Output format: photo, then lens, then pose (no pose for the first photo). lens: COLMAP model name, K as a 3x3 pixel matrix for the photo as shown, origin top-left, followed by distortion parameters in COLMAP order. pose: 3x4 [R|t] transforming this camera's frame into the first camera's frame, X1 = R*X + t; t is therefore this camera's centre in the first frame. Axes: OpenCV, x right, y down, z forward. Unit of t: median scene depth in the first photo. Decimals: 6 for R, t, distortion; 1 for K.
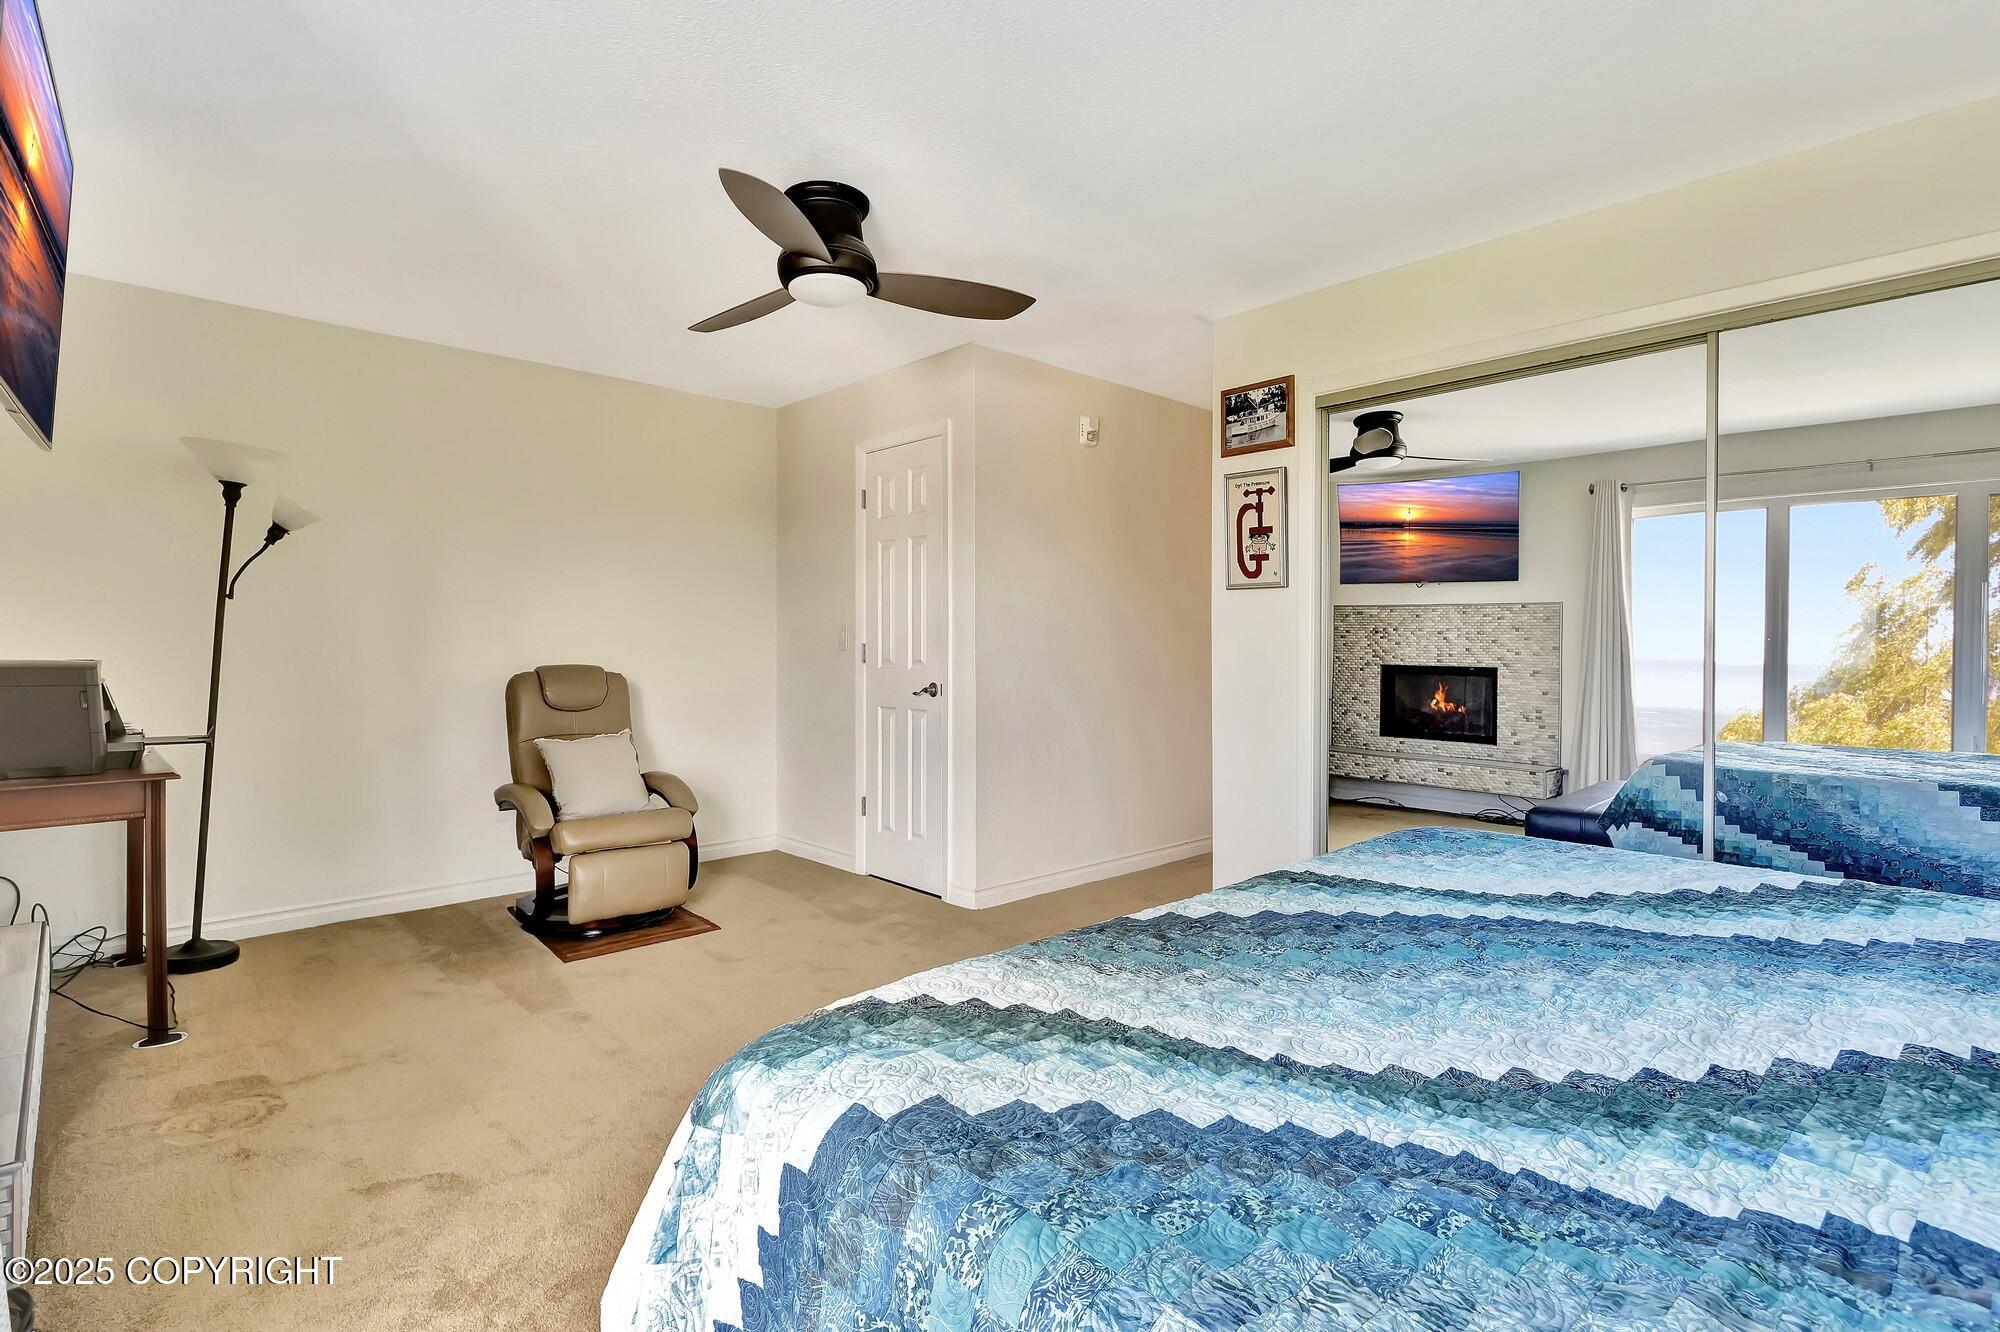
lens RADIAL K [[953.9, 0, 1000.0], [0, 953.9, 666.0], [0, 0, 1]] dist [-0.001231, -0.000118]
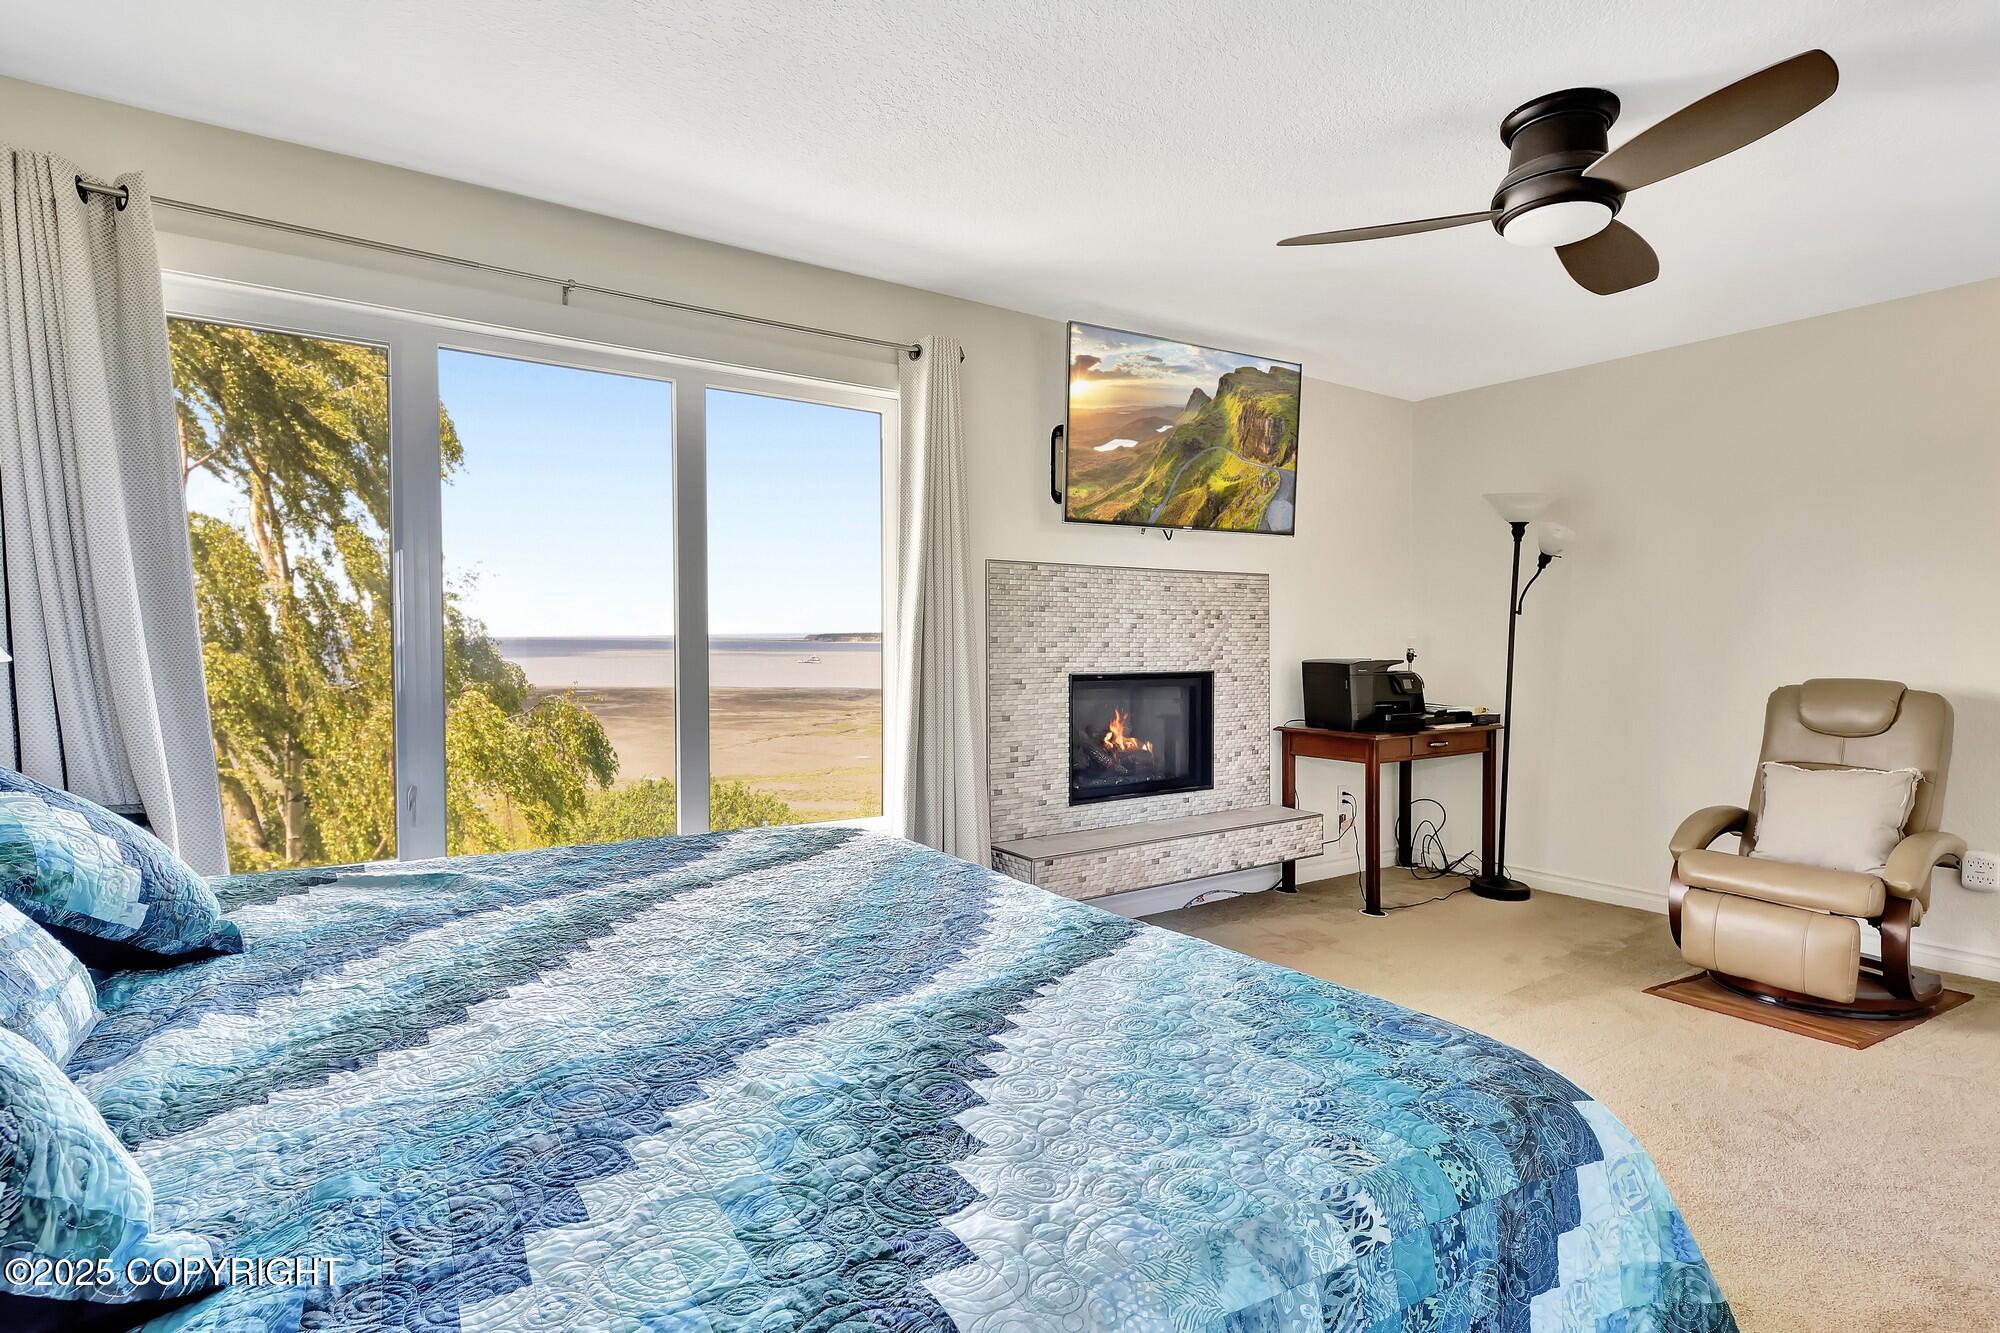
lens RADIAL K [[938.4, 0, 997.0], [0, 938.4, 671.6], [0, 0, 1]] dist [0.014529, -0.000135]
pose [[-0.128013, 0.027398, -0.991394, 0.571703], [-0.031829, 0.998990, 0.031718, -0.012679], [0.991262, 0.035616, -0.127012, 0.511180]]
